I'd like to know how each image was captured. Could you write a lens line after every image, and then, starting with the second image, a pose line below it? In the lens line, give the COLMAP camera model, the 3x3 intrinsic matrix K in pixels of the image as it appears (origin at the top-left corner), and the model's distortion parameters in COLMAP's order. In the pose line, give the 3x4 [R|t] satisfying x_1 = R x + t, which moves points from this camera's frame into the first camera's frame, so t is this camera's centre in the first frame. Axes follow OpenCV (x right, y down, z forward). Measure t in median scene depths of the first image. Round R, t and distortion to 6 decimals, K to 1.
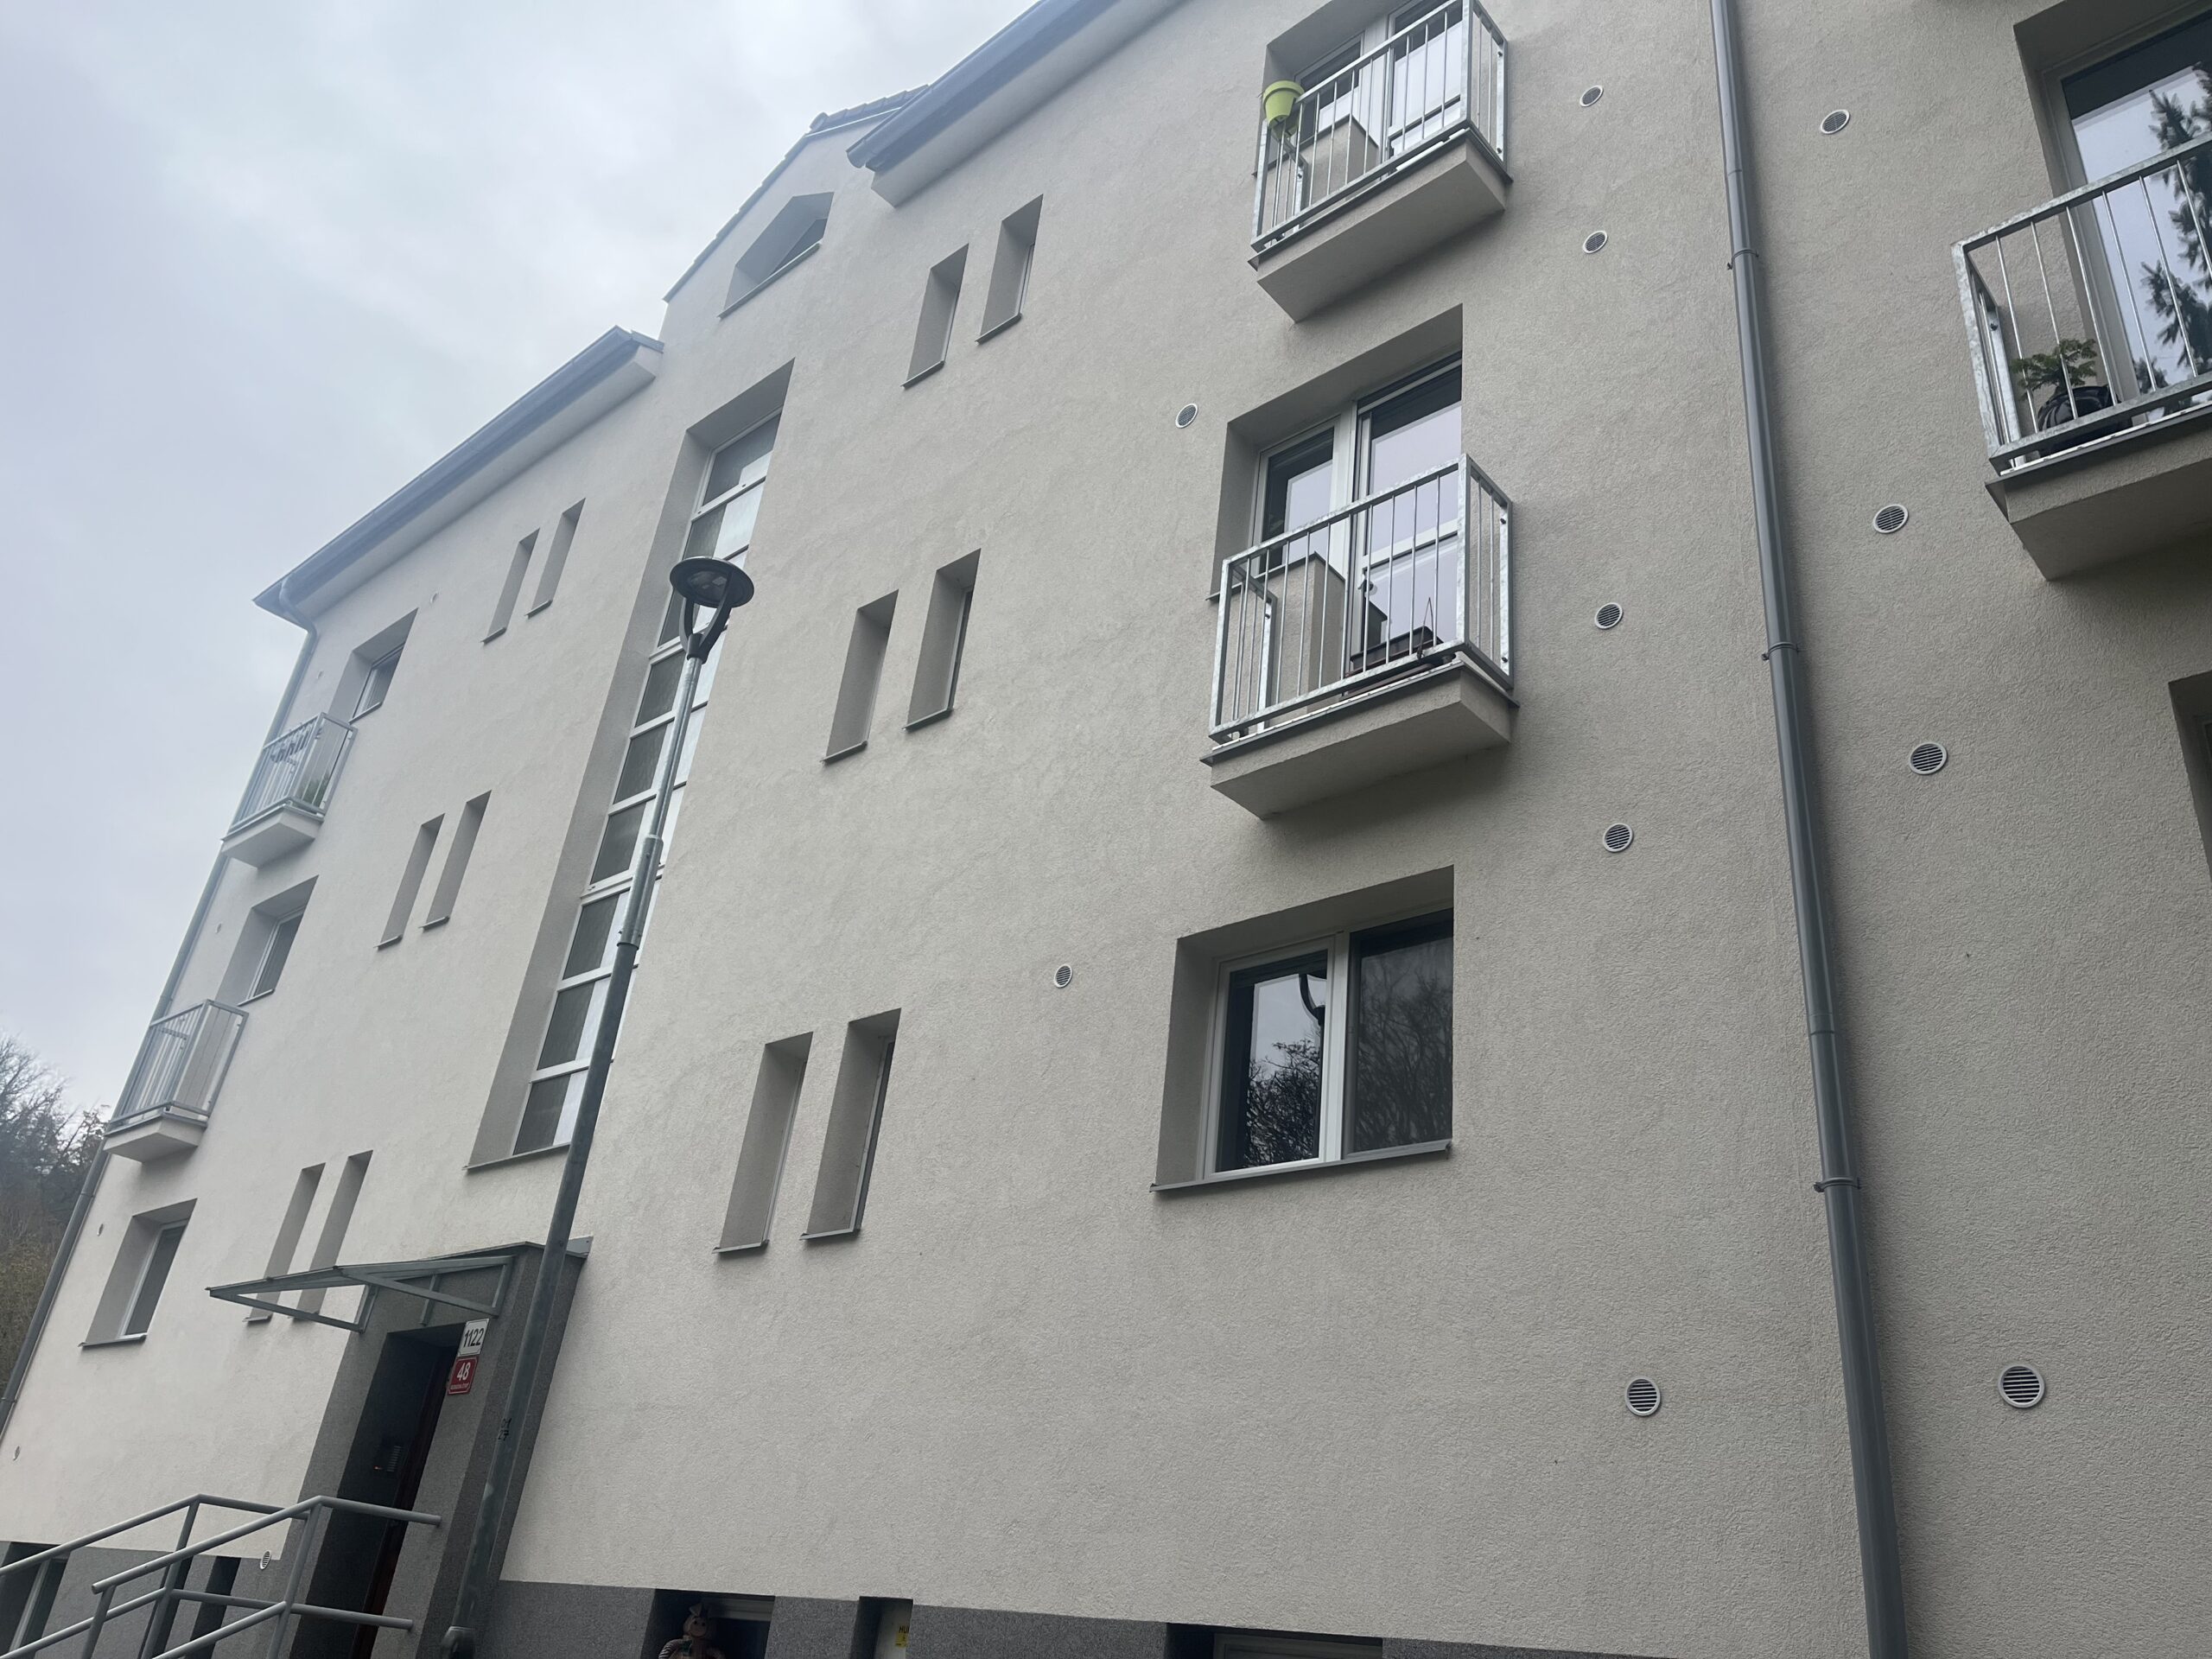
lens RADIAL K [[1690.4, 0, 1103.3], [0, 1690.4, 785.2], [0, 0, 1]] dist [-0.003096, -0.003622]
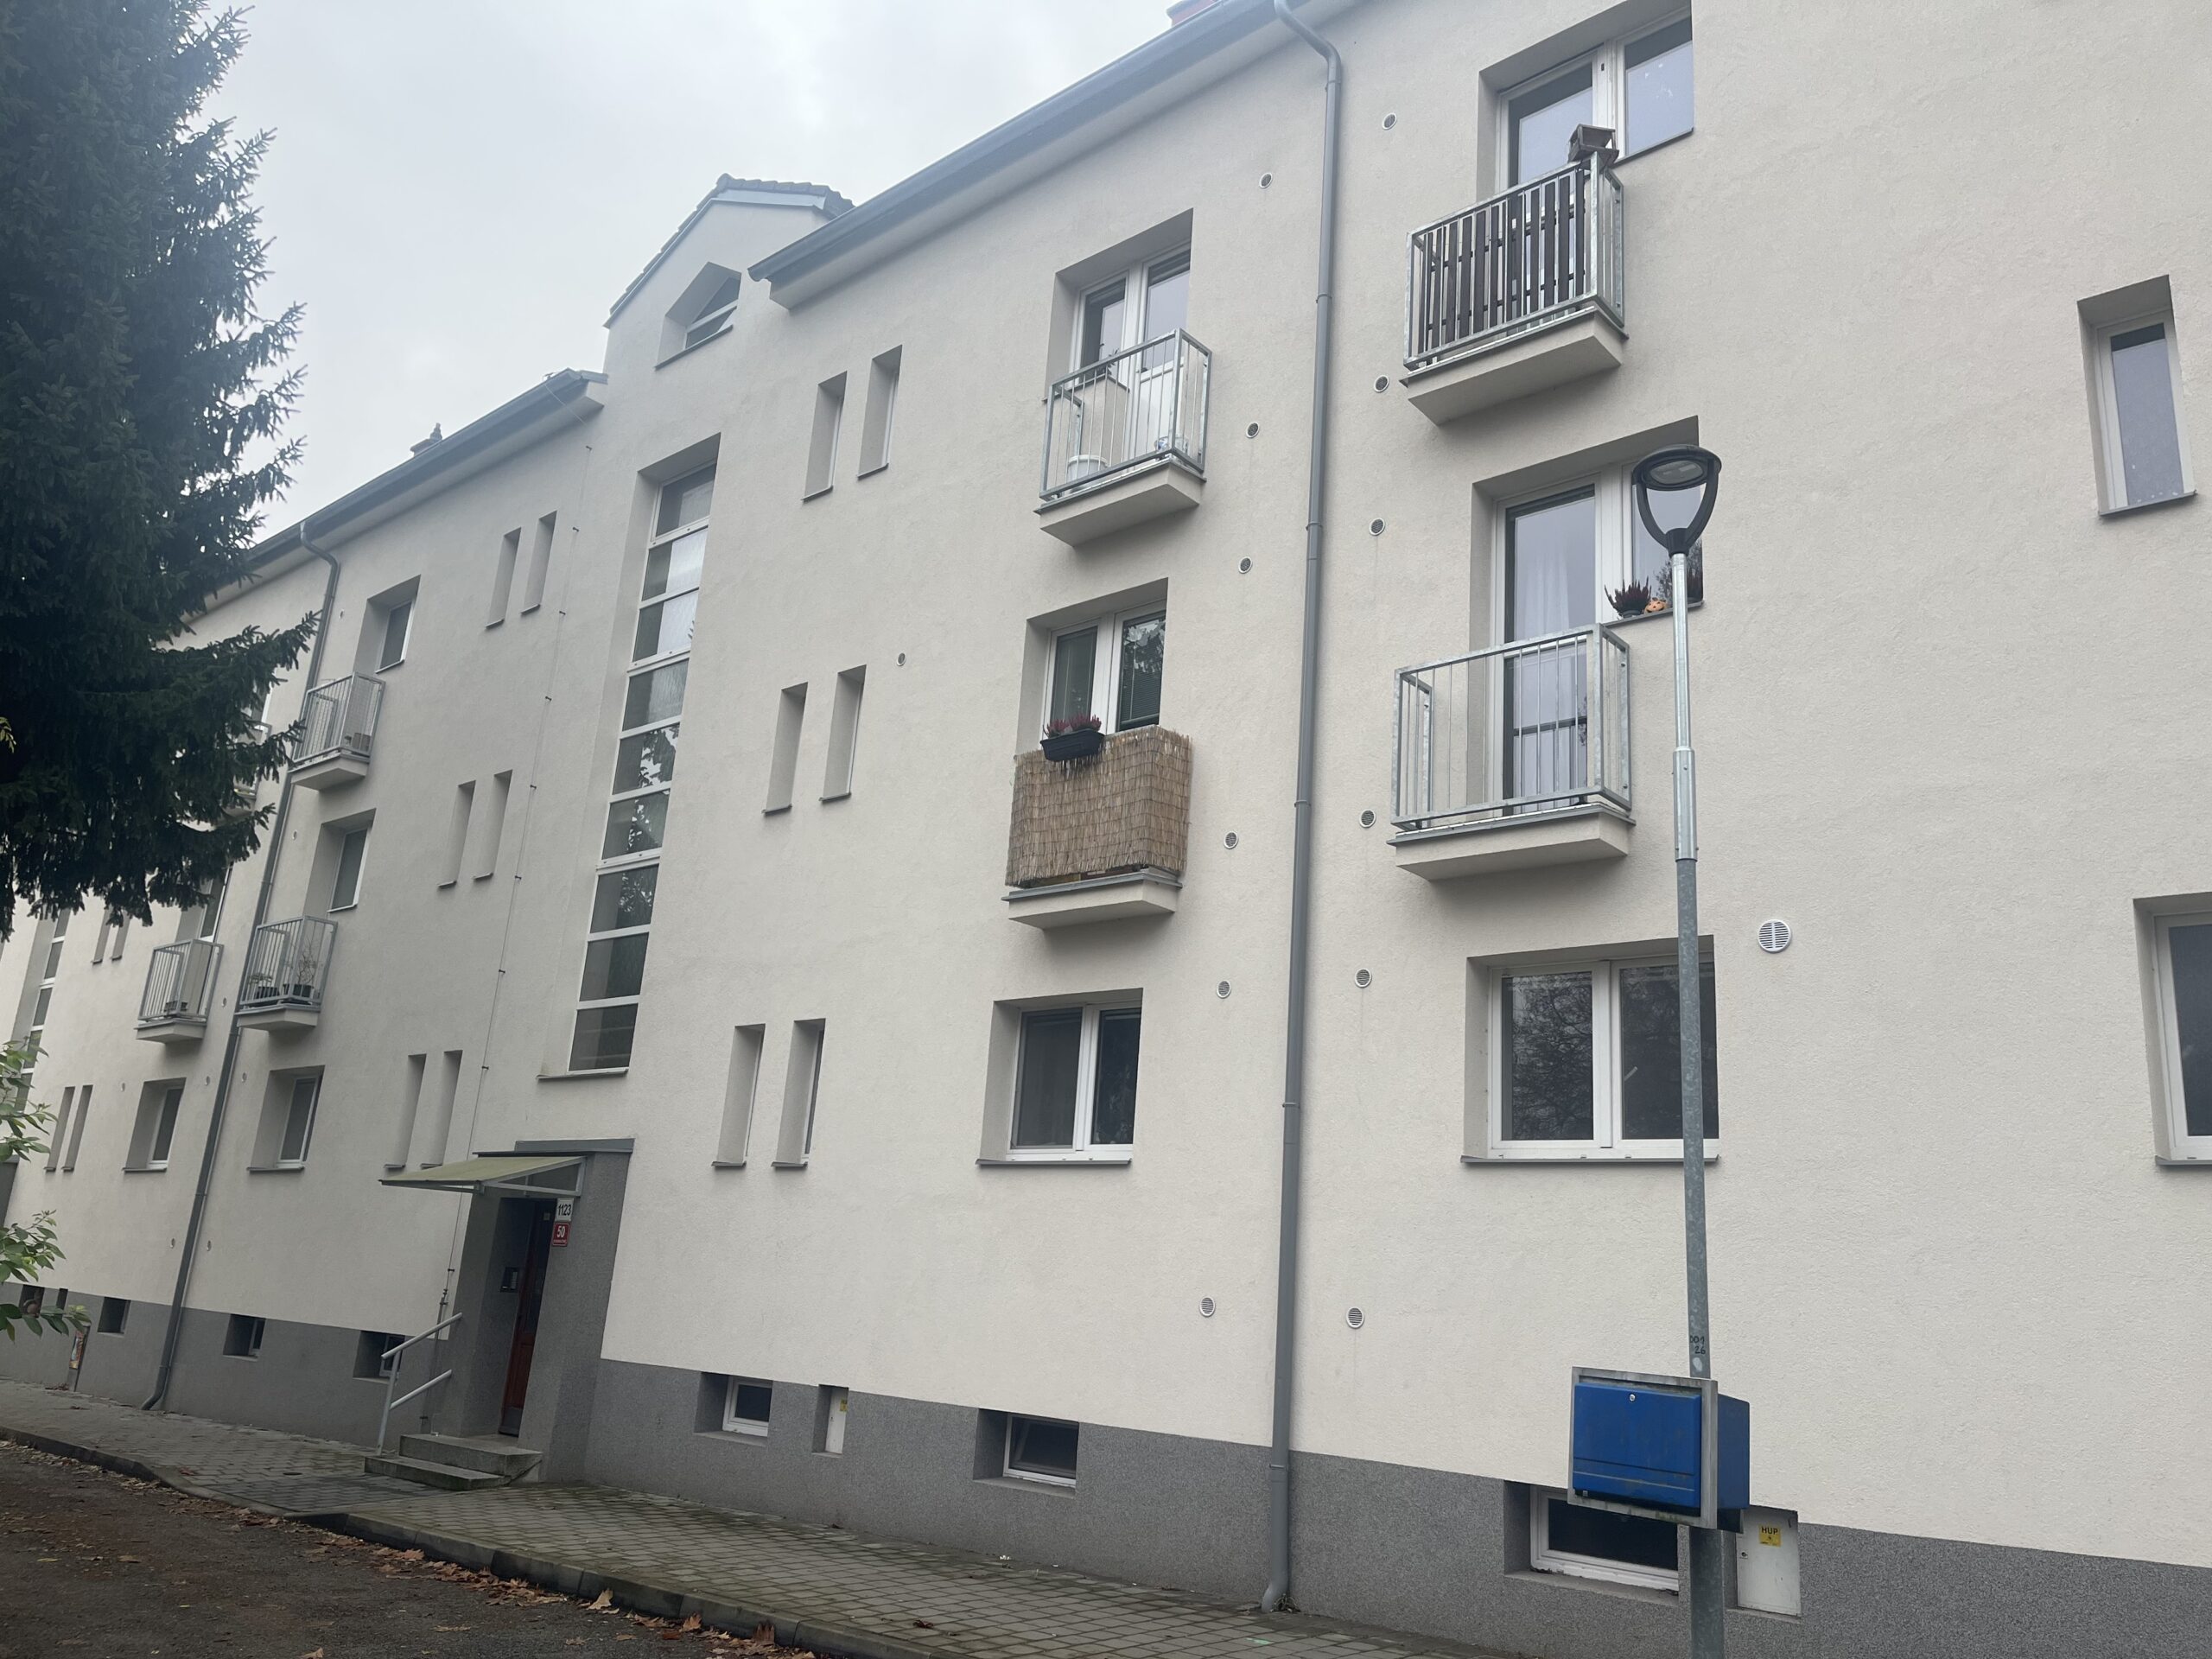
lens RADIAL K [[1677.3, 0, 1106.0], [0, 1677.3, 829.5], [0, 0, 1]] dist [0.041639, 0.001683]
pose [[0.999242, -0.036877, 0.012455, 0.095571], [0.032954, 0.971800, 0.233495, -0.298986], [-0.020715, -0.232907, 0.972278, -0.358253]]
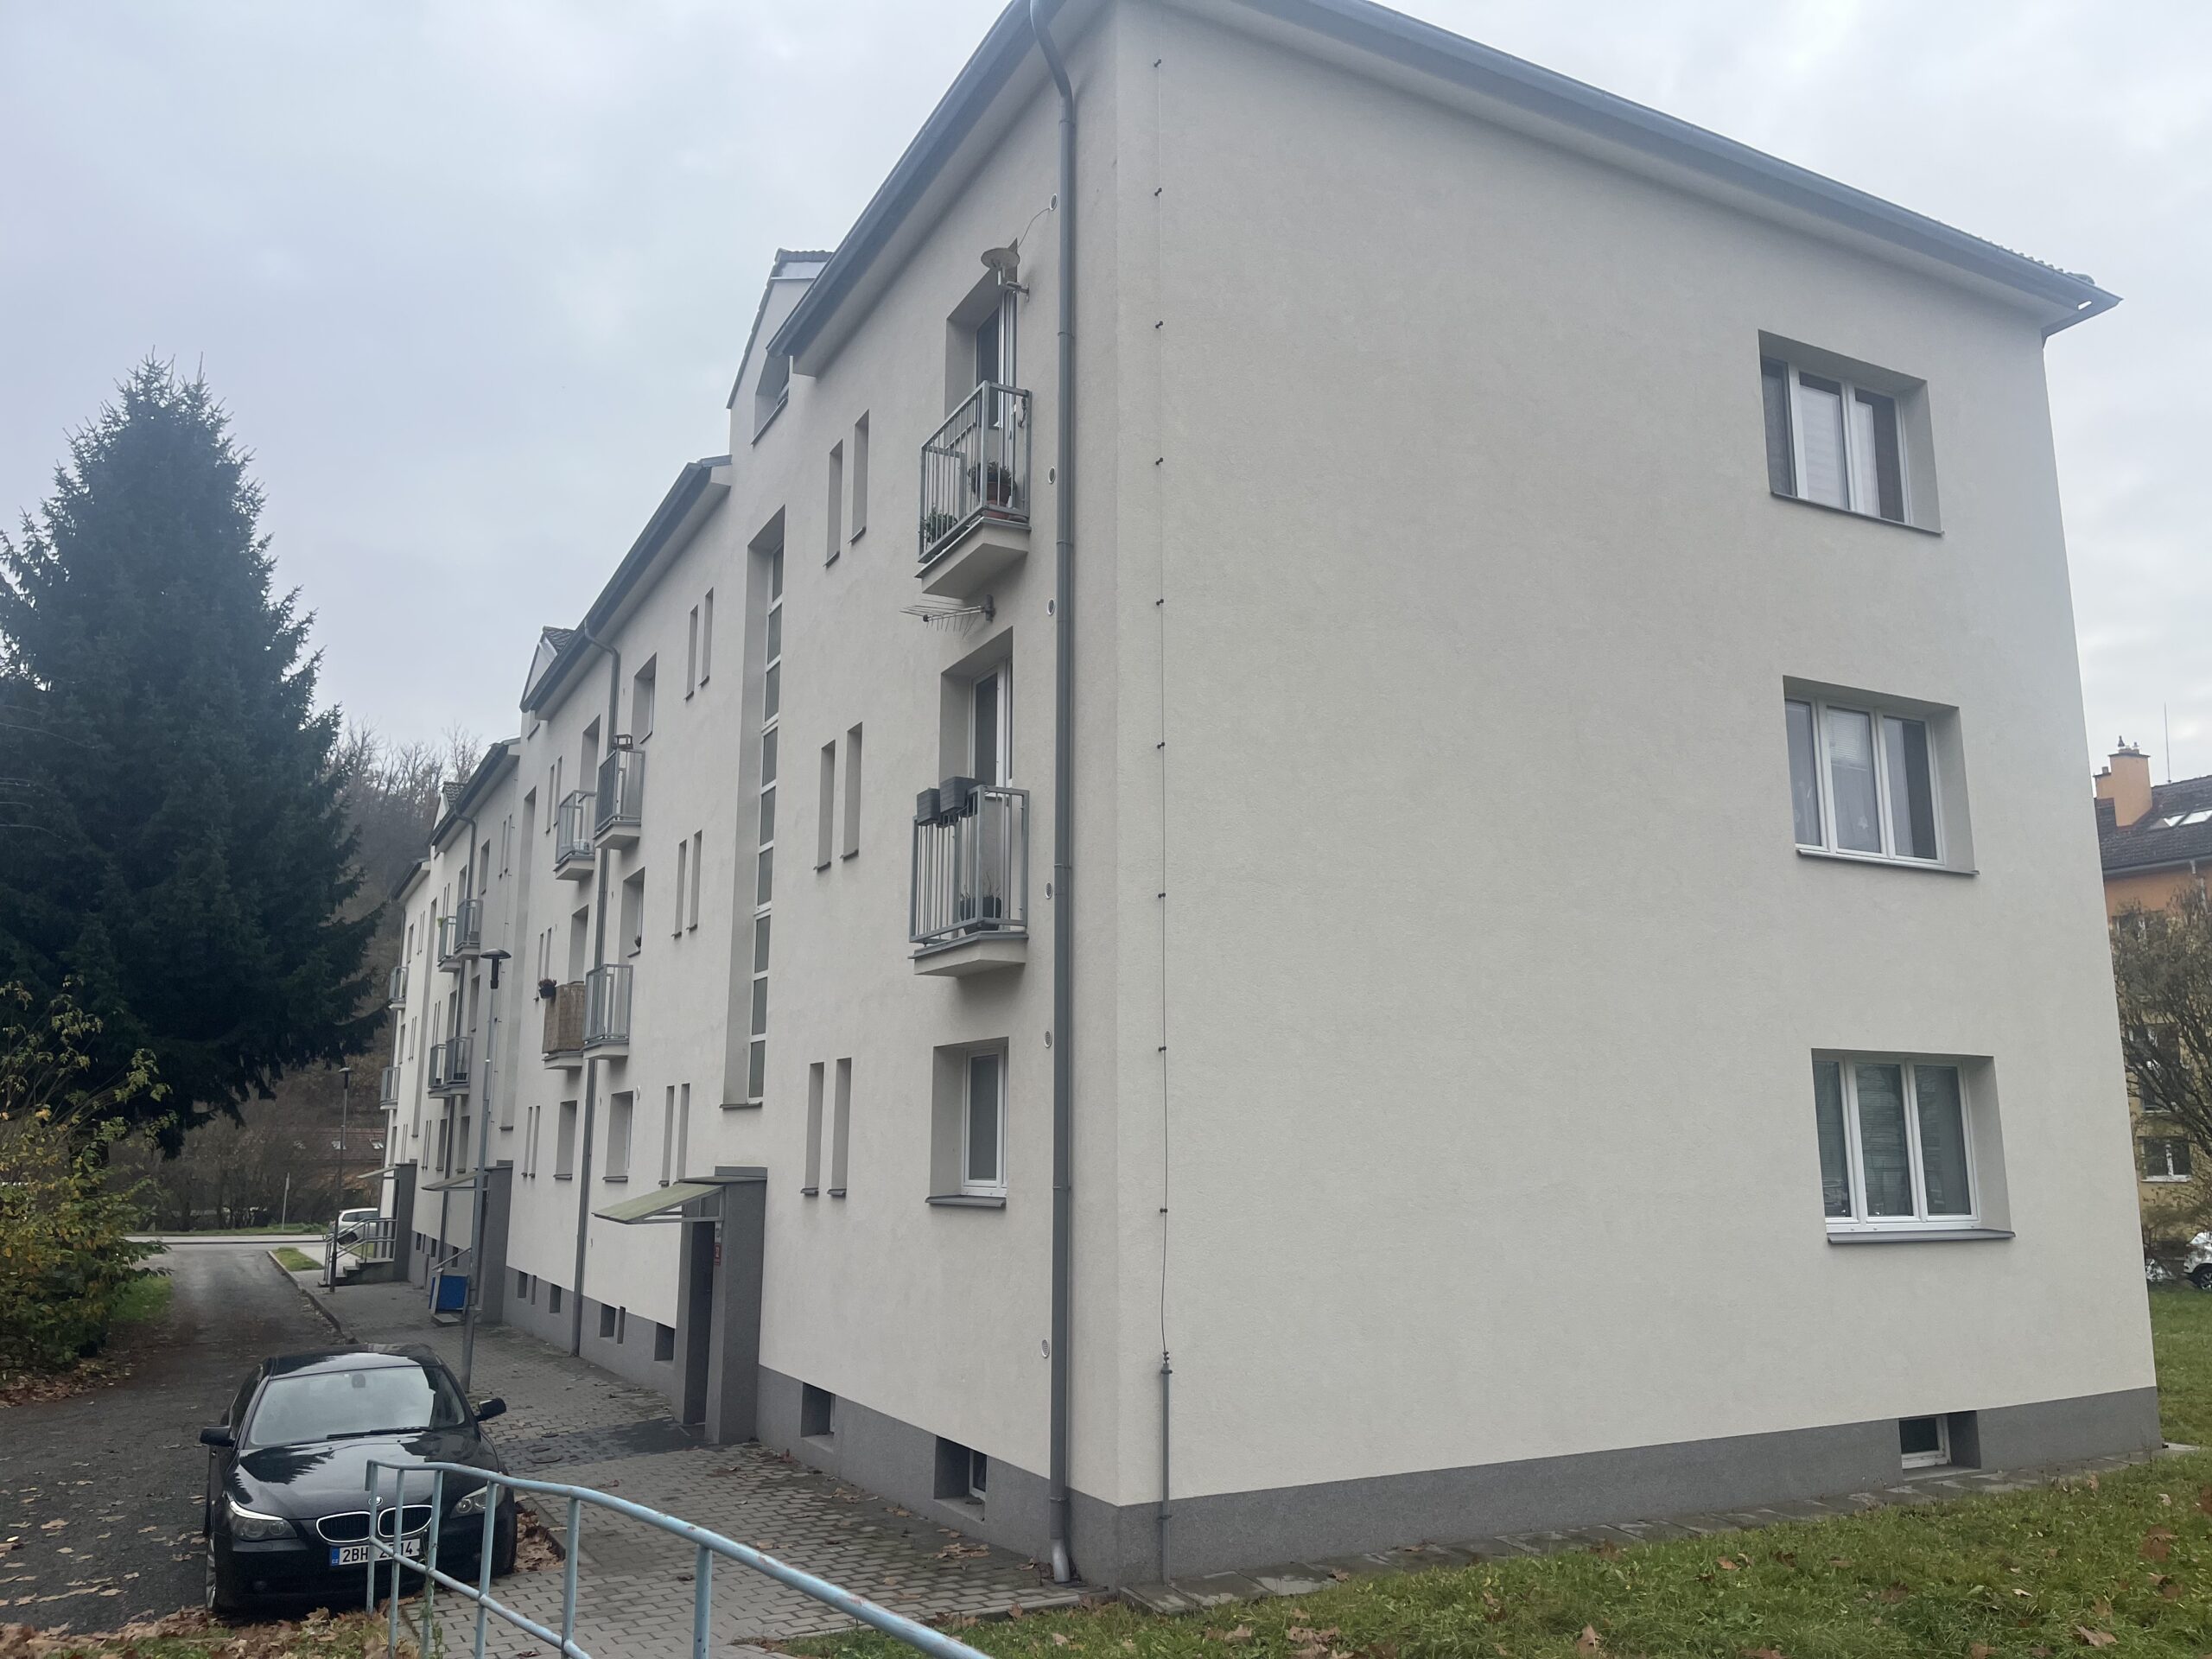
lens RADIAL K [[1664.3, 0, 1109.0], [0, 1664.3, 815.2], [0, 0, 1]] dist [0.051473, 0.001173]
pose [[0.929513, -0.171972, -0.326237, 0.550472], [0.259802, 0.933192, 0.248305, -0.343332], [0.261740, -0.315560, 0.912093, -0.289345]]
